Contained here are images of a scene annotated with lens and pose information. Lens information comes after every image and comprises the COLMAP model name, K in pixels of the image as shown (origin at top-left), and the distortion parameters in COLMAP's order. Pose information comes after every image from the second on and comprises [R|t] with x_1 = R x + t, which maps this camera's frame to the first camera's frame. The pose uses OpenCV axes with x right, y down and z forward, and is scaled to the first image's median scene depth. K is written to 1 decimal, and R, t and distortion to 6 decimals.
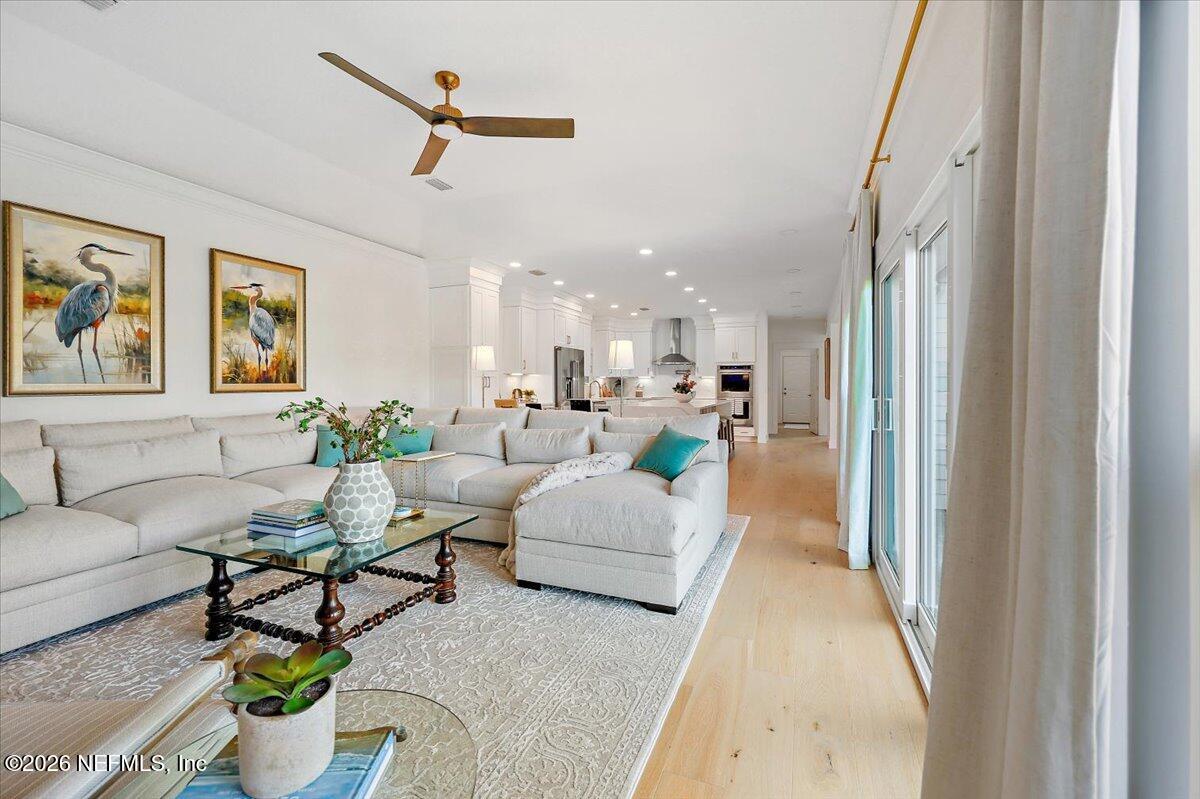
lens RADIAL K [[513.1, 0, 595.4], [0, 513.1, 379.7], [0, 0, 1]] dist [-0.002398, -0.000364]
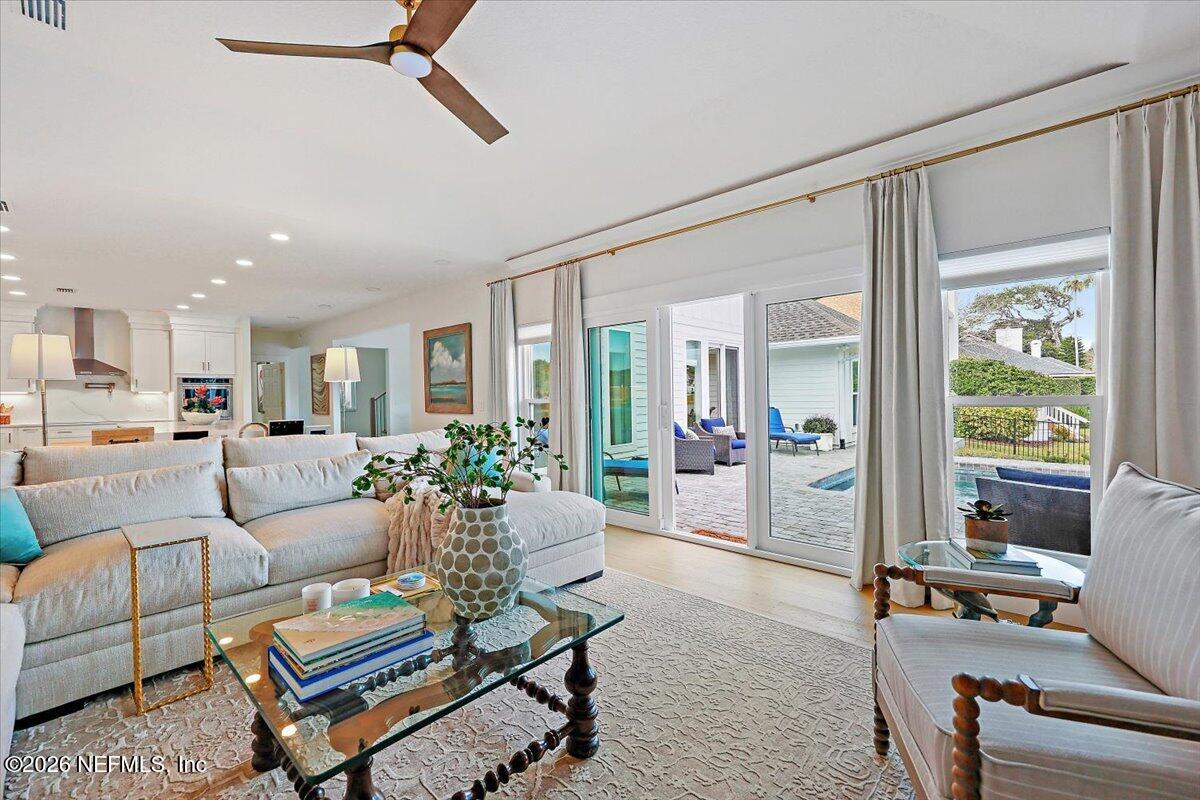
lens RADIAL K [[513.1, 0, 595.4], [0, 513.1, 380.2], [0, 0, 1]] dist [-0.002398, -0.000364]
pose [[0.369561, 0.019735, 0.928997, -0.257799], [0.008058, 0.999669, -0.024442, 0.000467], [-0.929171, 0.016519, 0.369280, 0.133267]]
